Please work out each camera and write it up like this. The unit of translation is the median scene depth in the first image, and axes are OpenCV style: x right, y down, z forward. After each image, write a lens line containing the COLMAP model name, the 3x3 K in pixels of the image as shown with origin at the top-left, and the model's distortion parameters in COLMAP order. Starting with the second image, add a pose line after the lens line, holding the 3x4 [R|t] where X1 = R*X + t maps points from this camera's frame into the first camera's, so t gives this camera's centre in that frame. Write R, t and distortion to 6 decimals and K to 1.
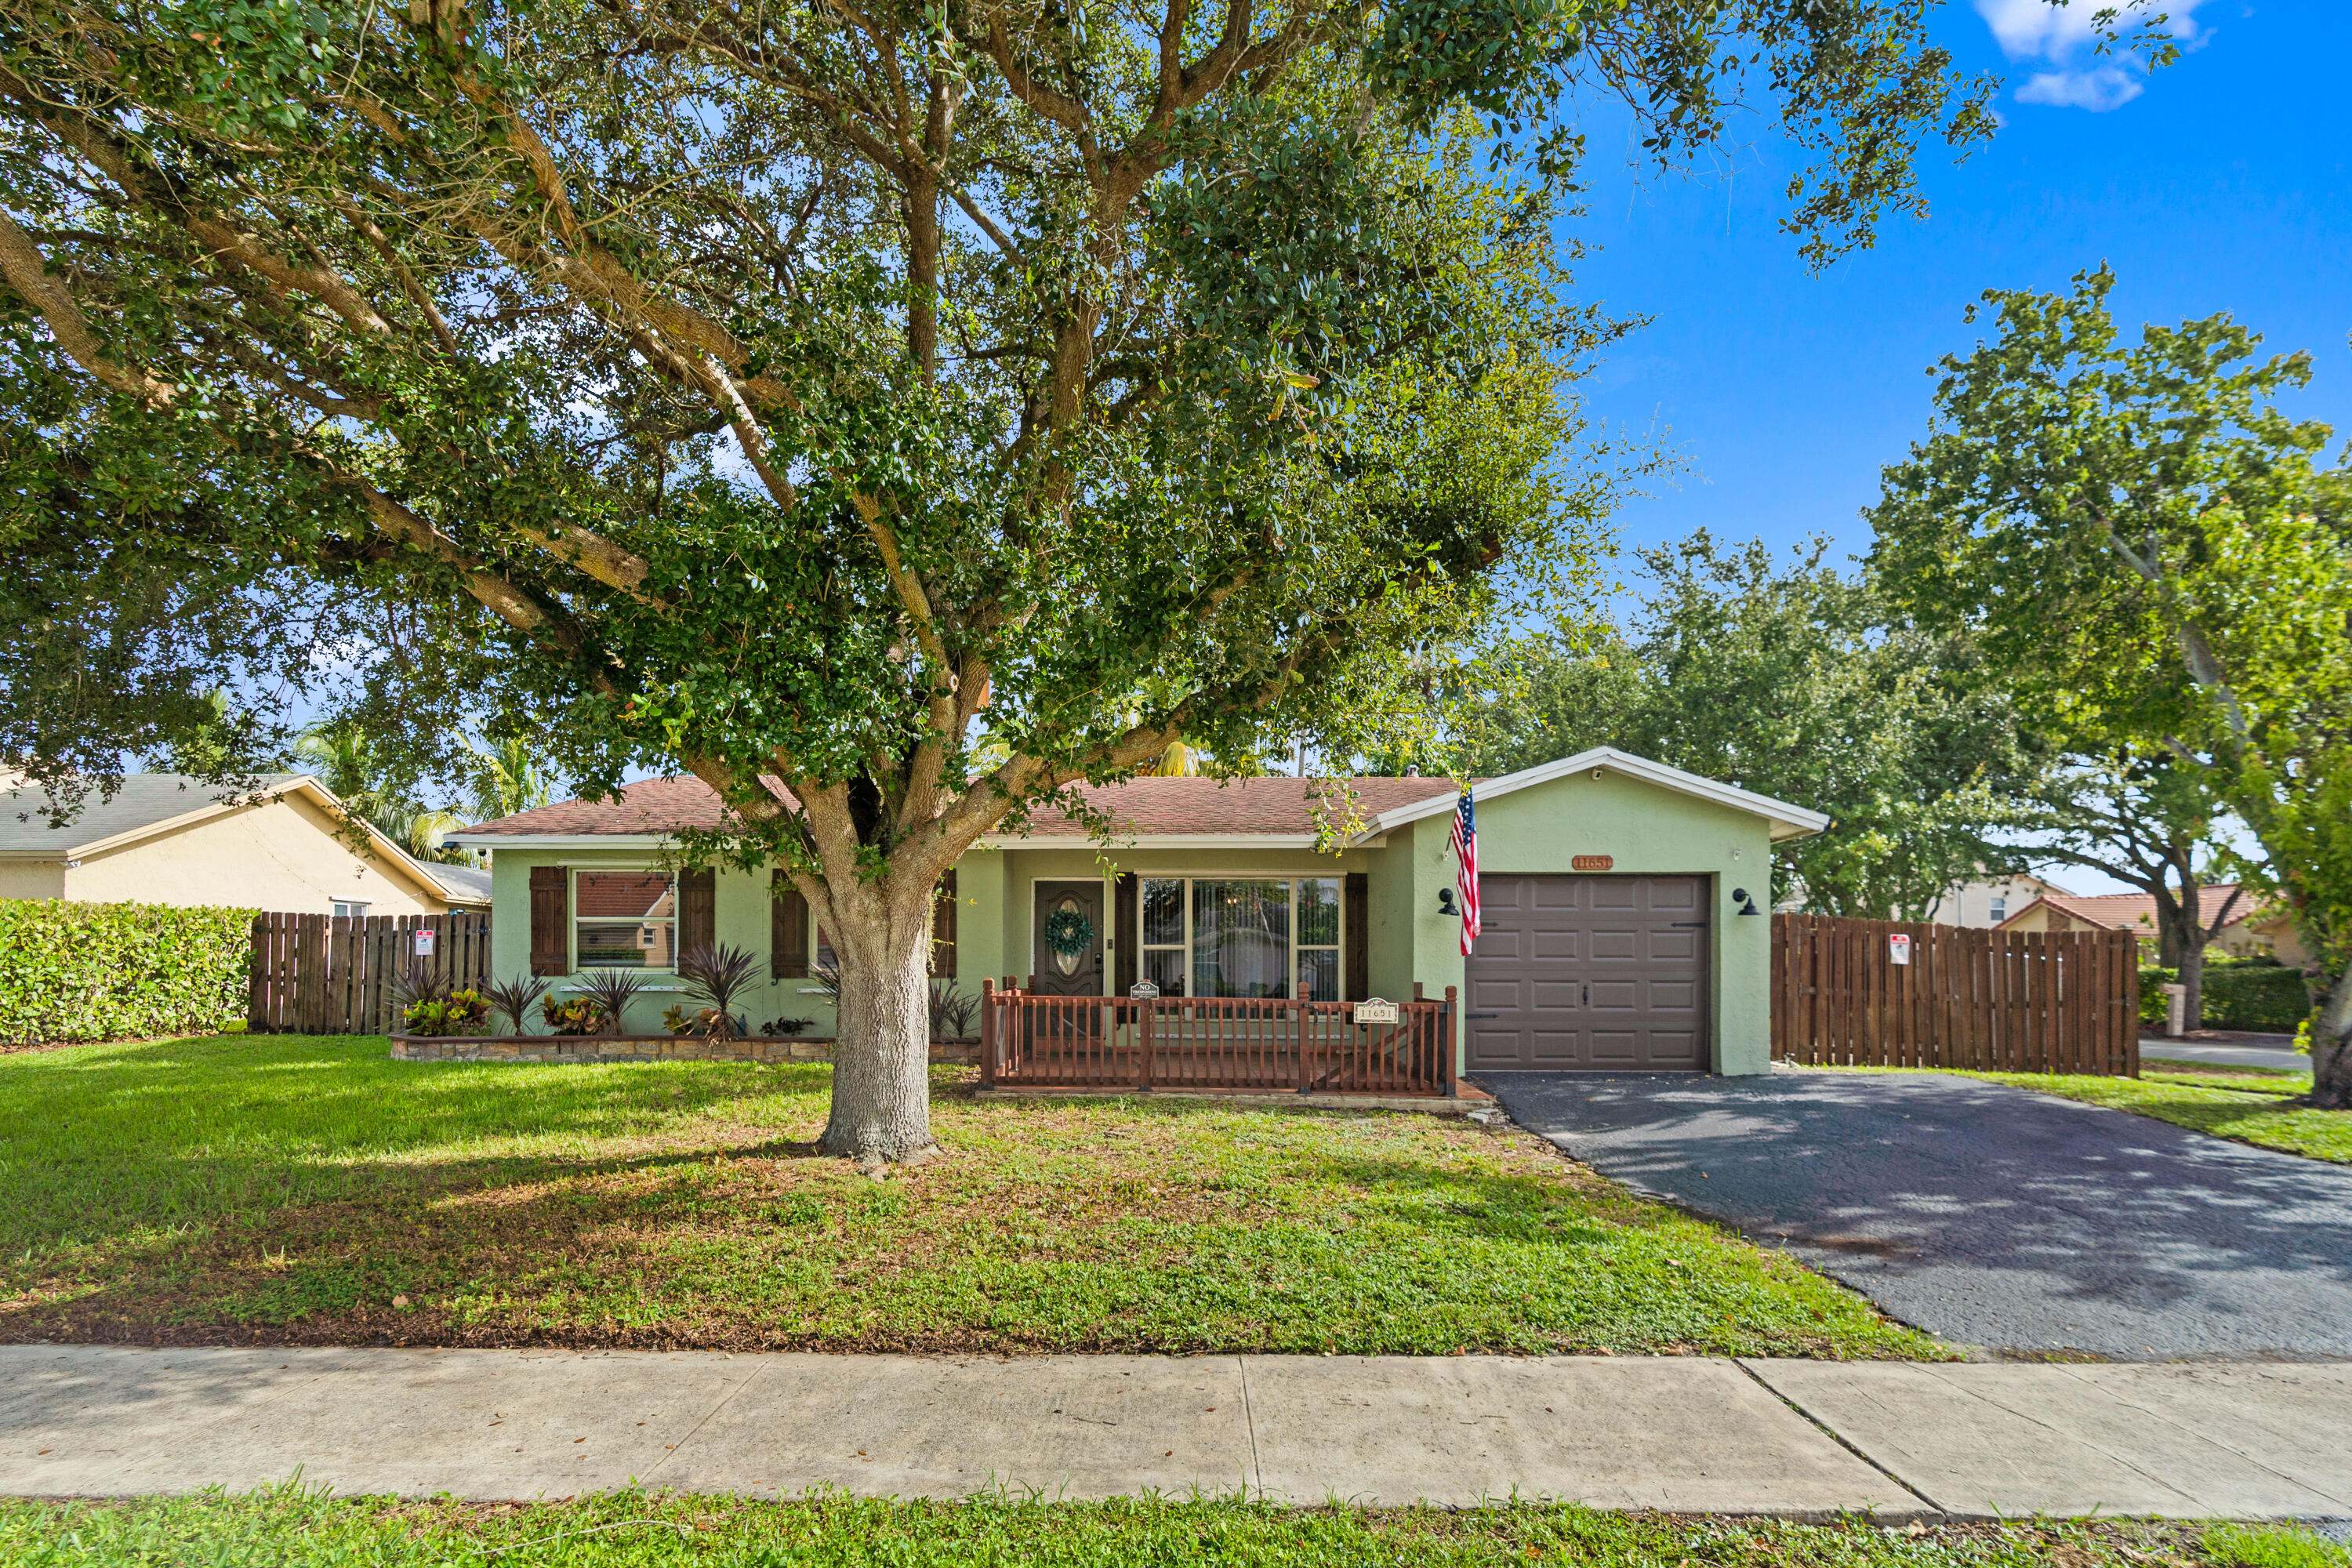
lens RADIAL K [[1060.3, 0, 1173.3], [0, 1060.3, 779.3], [0, 0, 1]] dist [-0.009222, 0.003586]
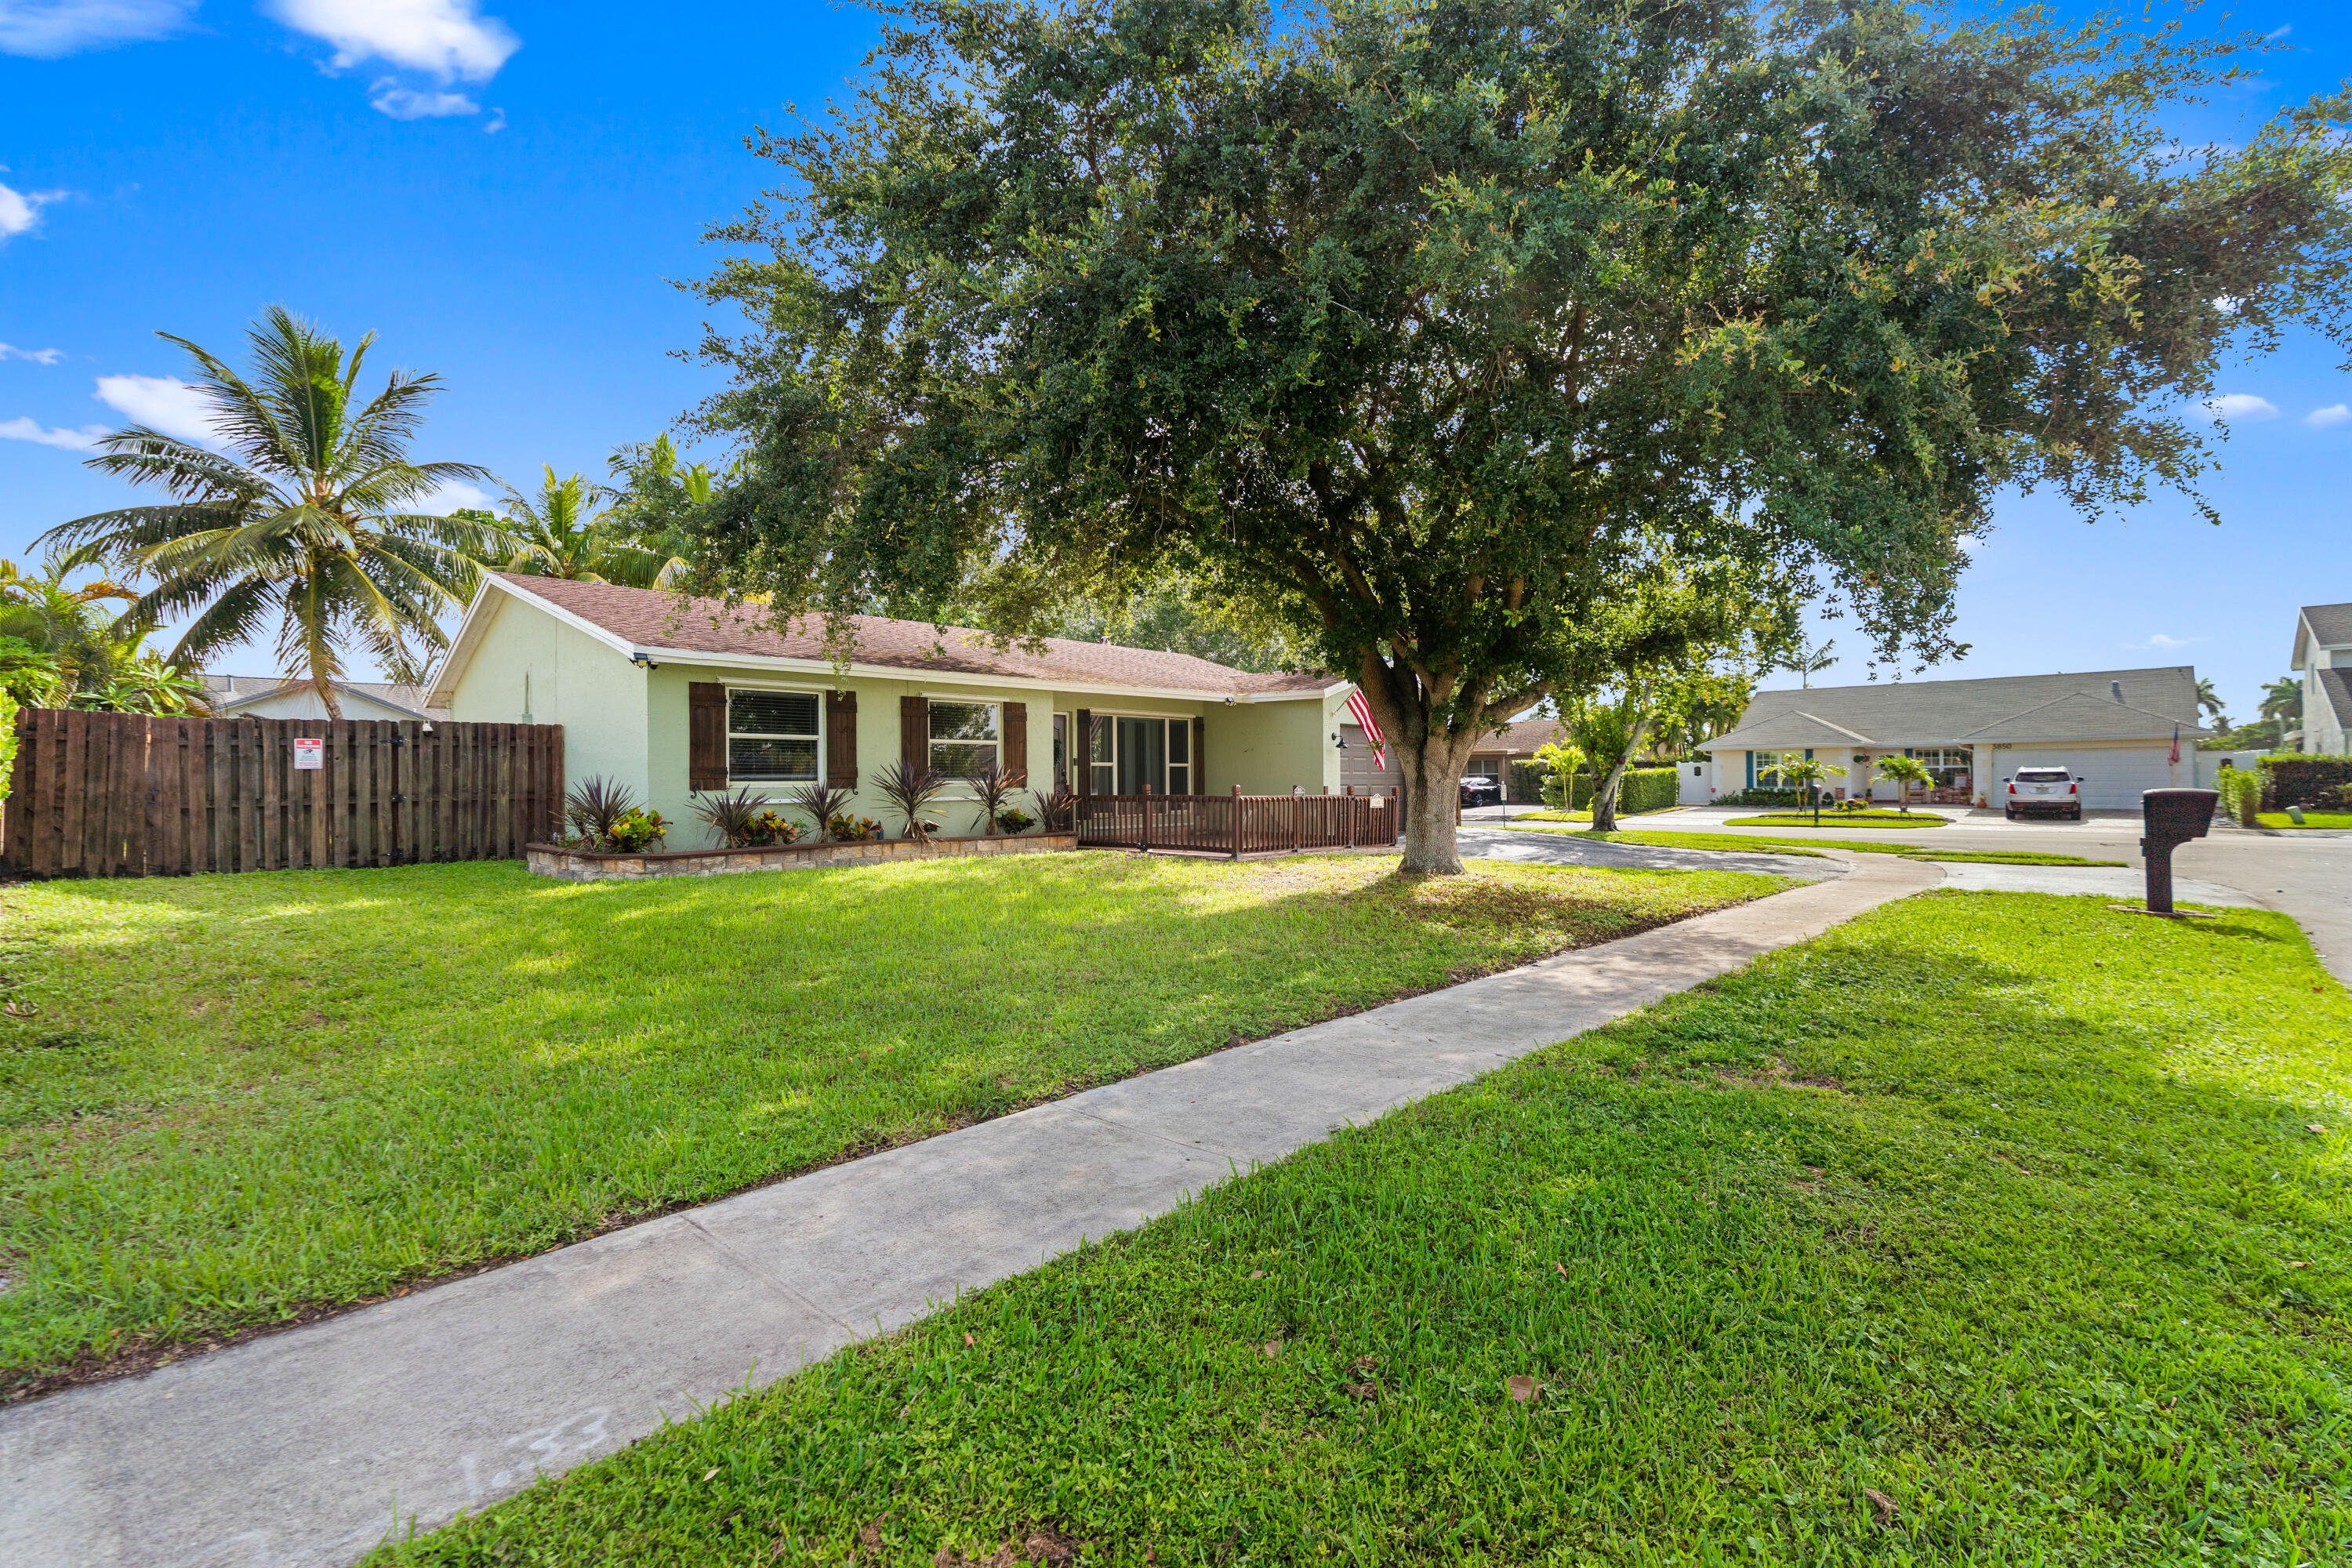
lens RADIAL K [[1060.3, 0, 1173.3], [0, 1060.3, 779.3], [0, 0, 1]] dist [-0.009222, 0.003586]
pose [[0.692837, -0.005237, 0.721075, -1.006920], [-0.121025, 0.984945, 0.123439, -0.004580], [-0.710865, -0.172791, 0.681772, -0.011894]]
